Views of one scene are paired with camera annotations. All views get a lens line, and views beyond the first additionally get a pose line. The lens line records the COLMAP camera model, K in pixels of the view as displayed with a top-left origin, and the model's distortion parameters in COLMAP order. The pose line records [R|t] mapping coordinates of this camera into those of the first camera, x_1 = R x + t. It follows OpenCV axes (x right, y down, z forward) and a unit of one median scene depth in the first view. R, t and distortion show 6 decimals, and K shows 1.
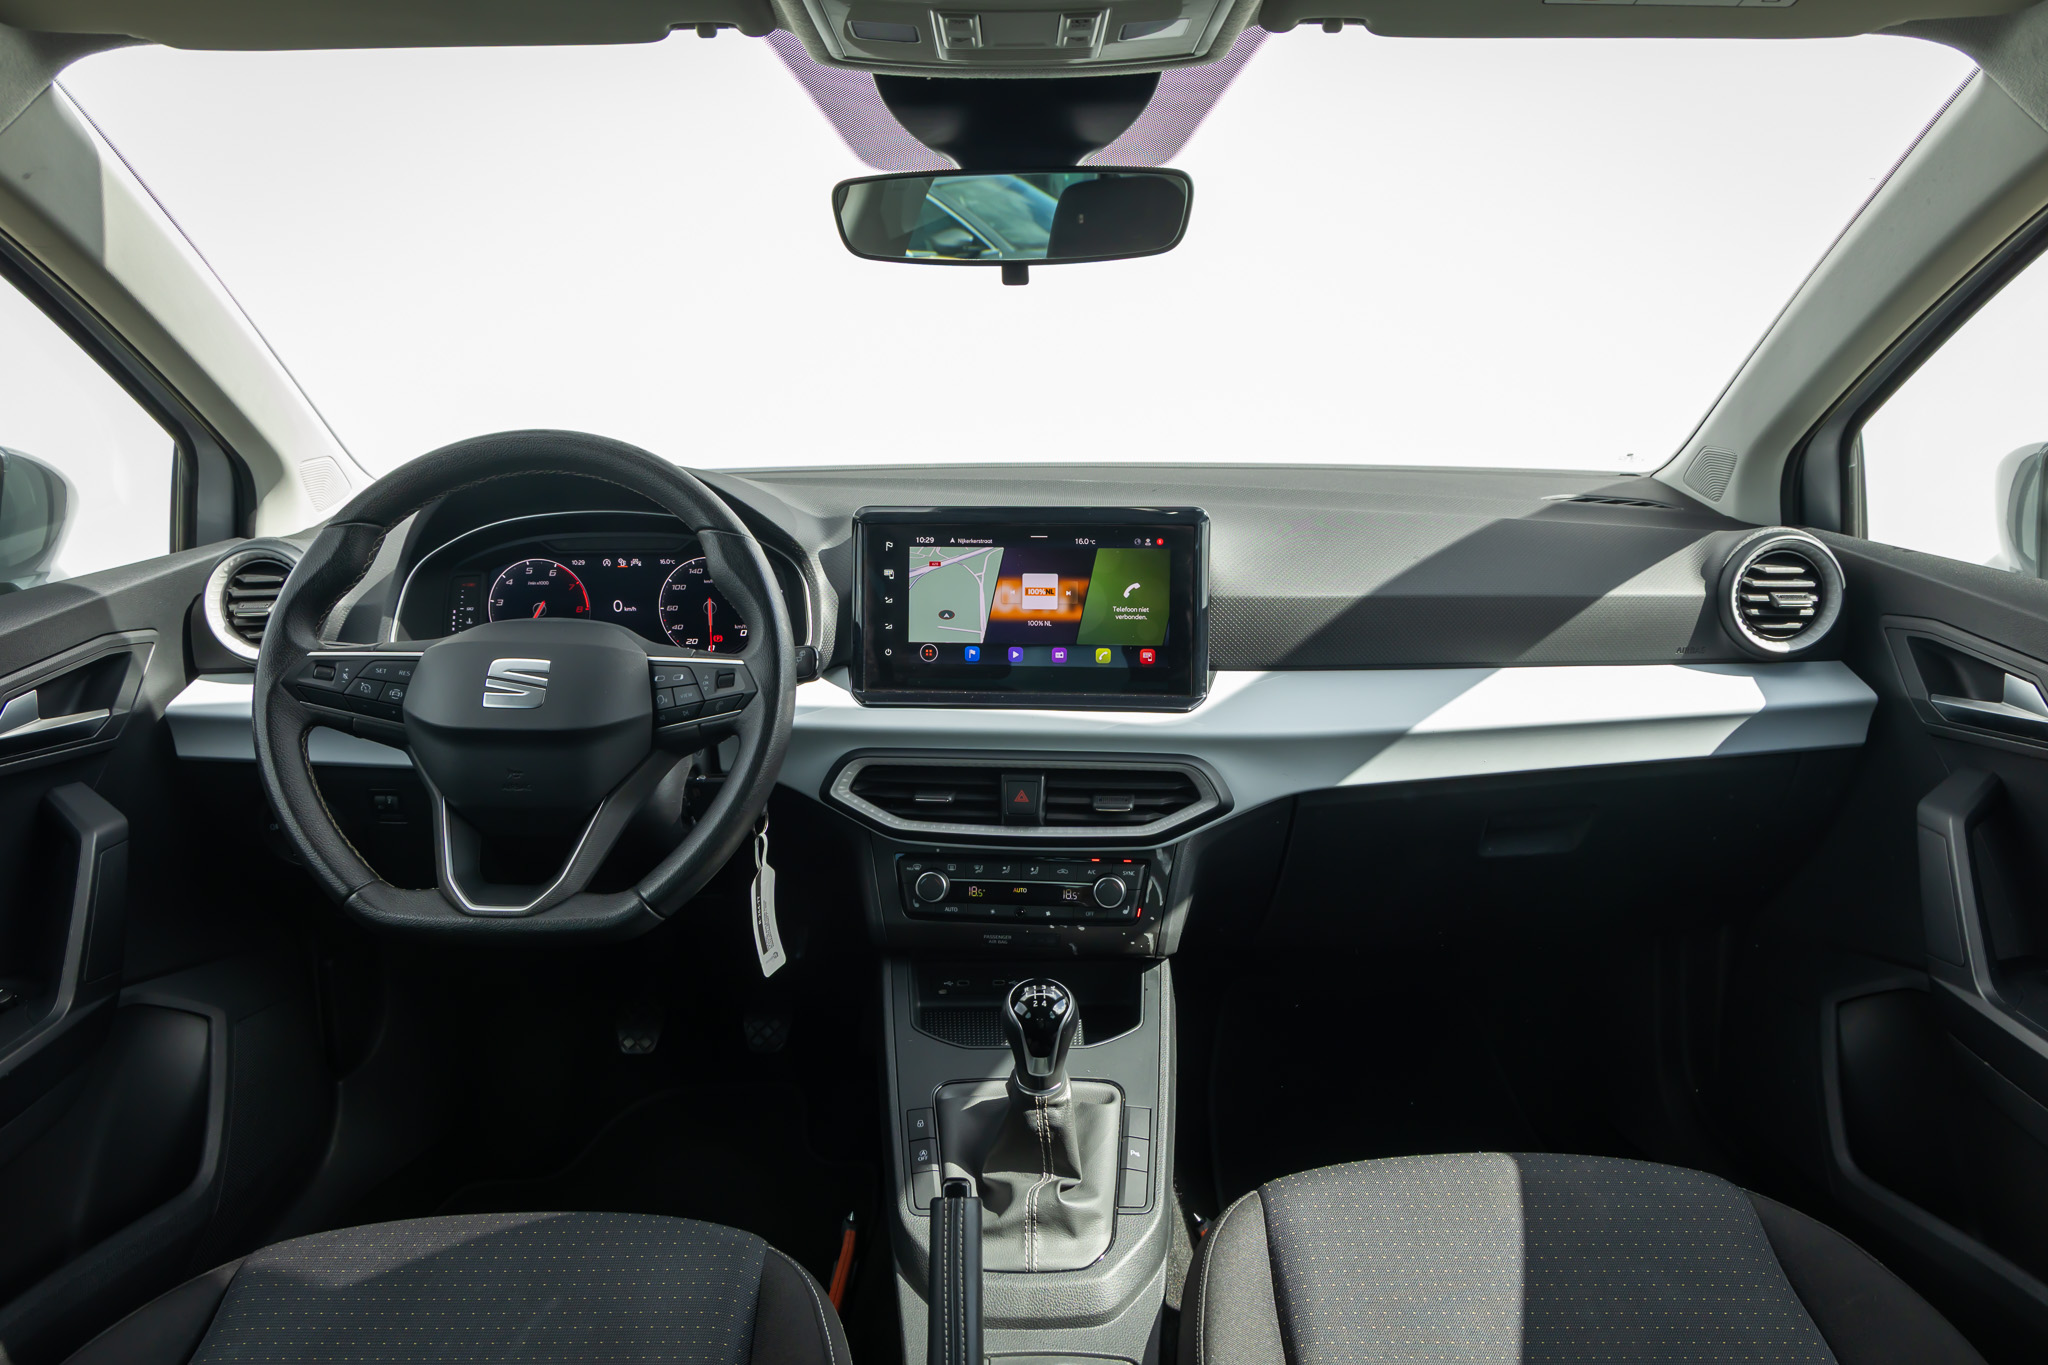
lens RADIAL K [[1435.3, 0, 1031.3], [0, 1435.3, 672.9], [0, 0, 1]] dist [-0.006552, 0.005345]
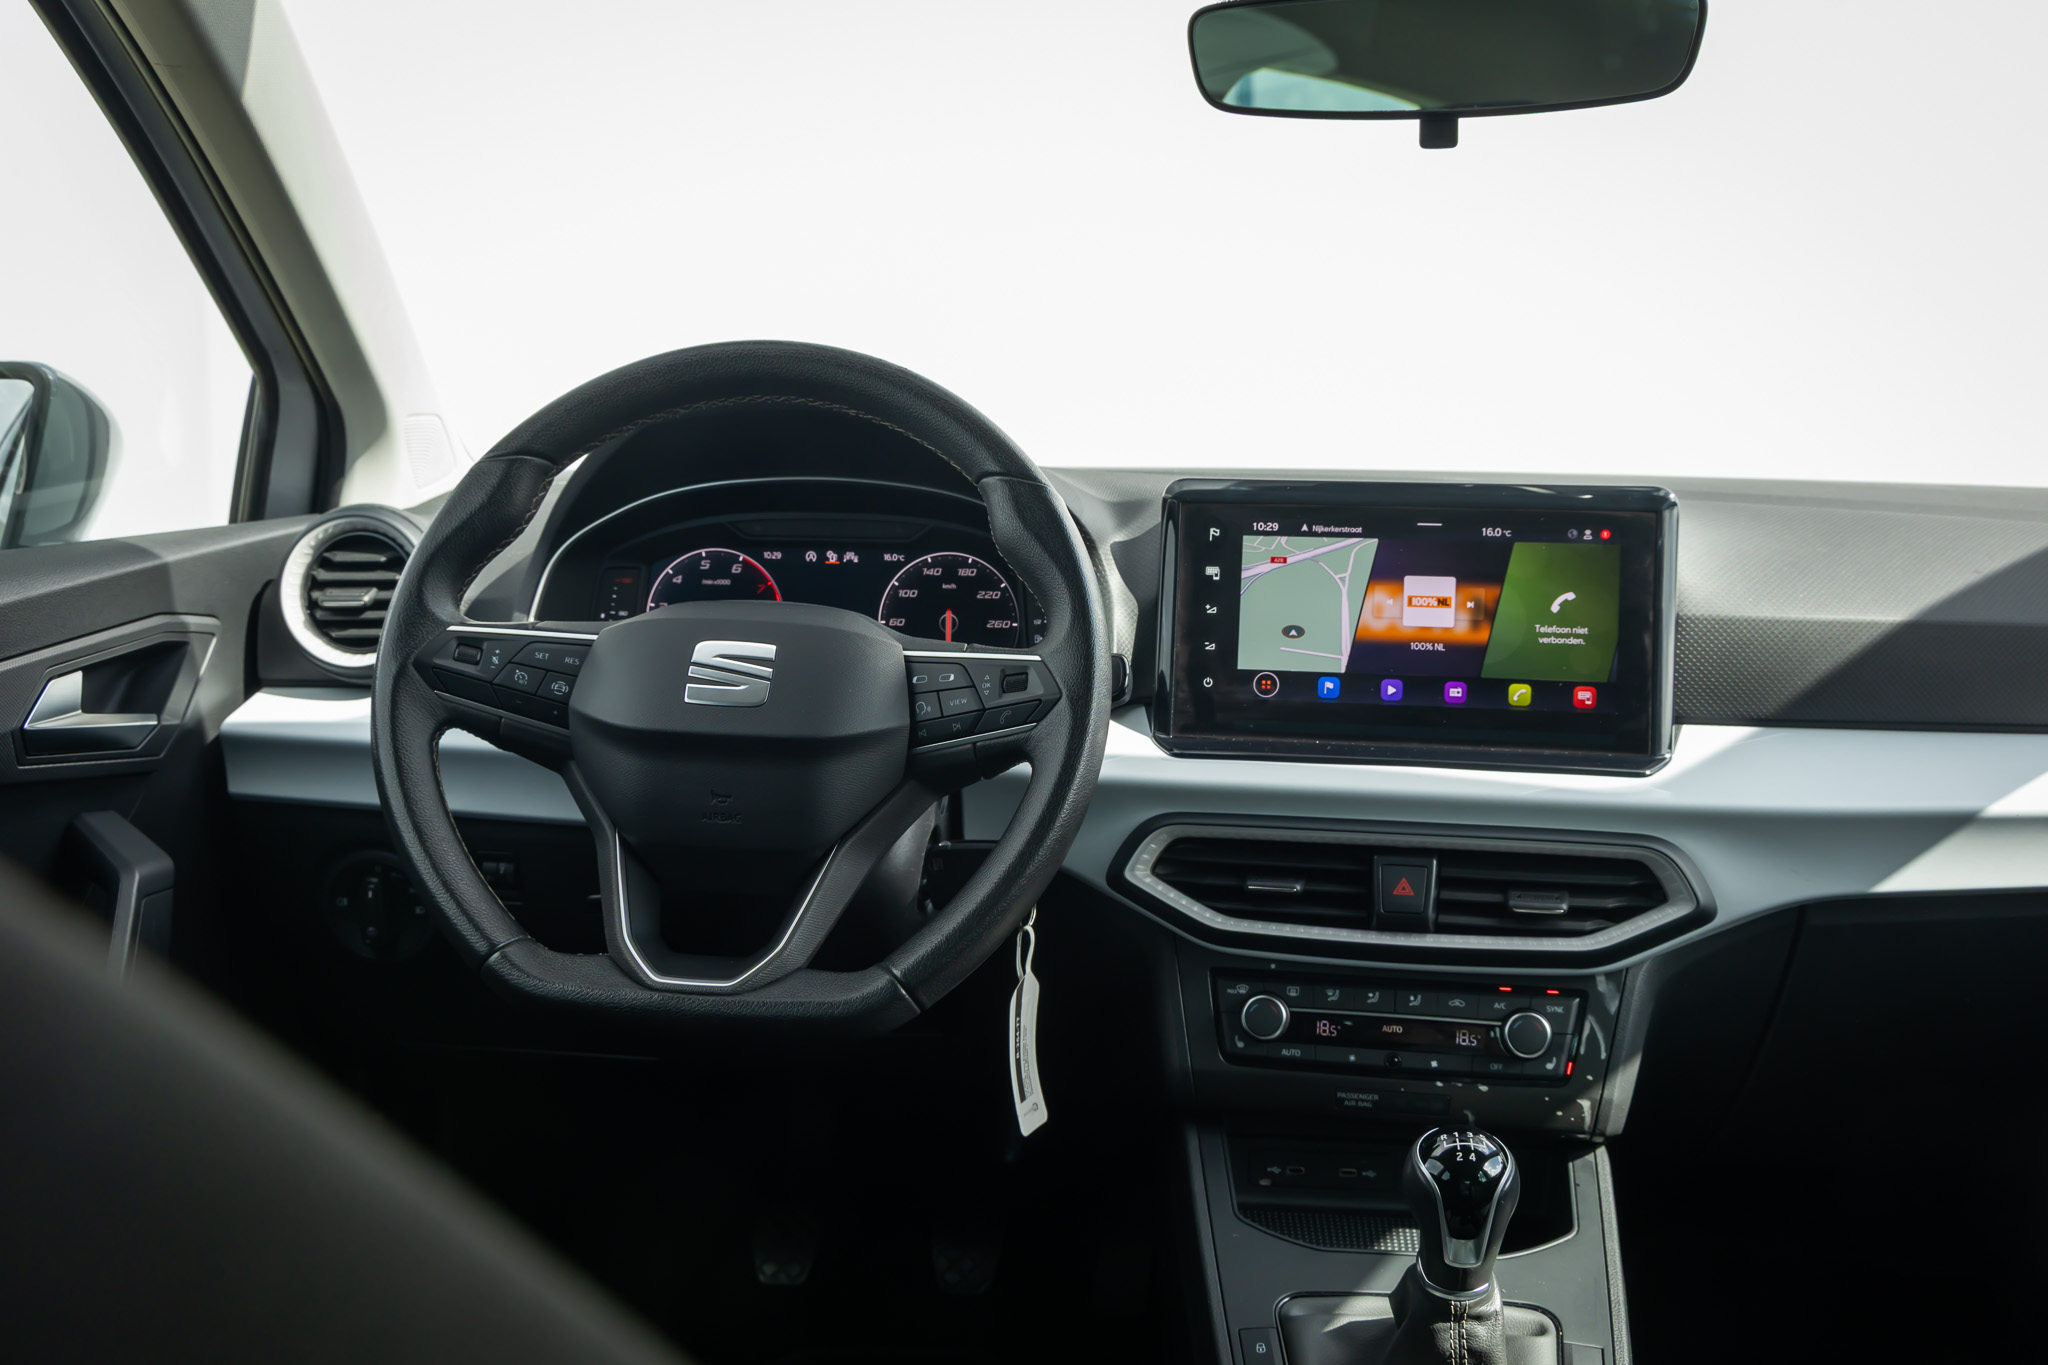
lens RADIAL K [[2030.5, 0, 1019.3], [0, 2030.5, 686.0], [0, 0, 1]] dist [-0.006171, 0.000000]
pose [[0.995584, 0.031051, -0.088587, -0.107152], [-0.040438, 0.993521, -0.106214, 0.100686], [0.084715, 0.109327, 0.990389, 0.001904]]
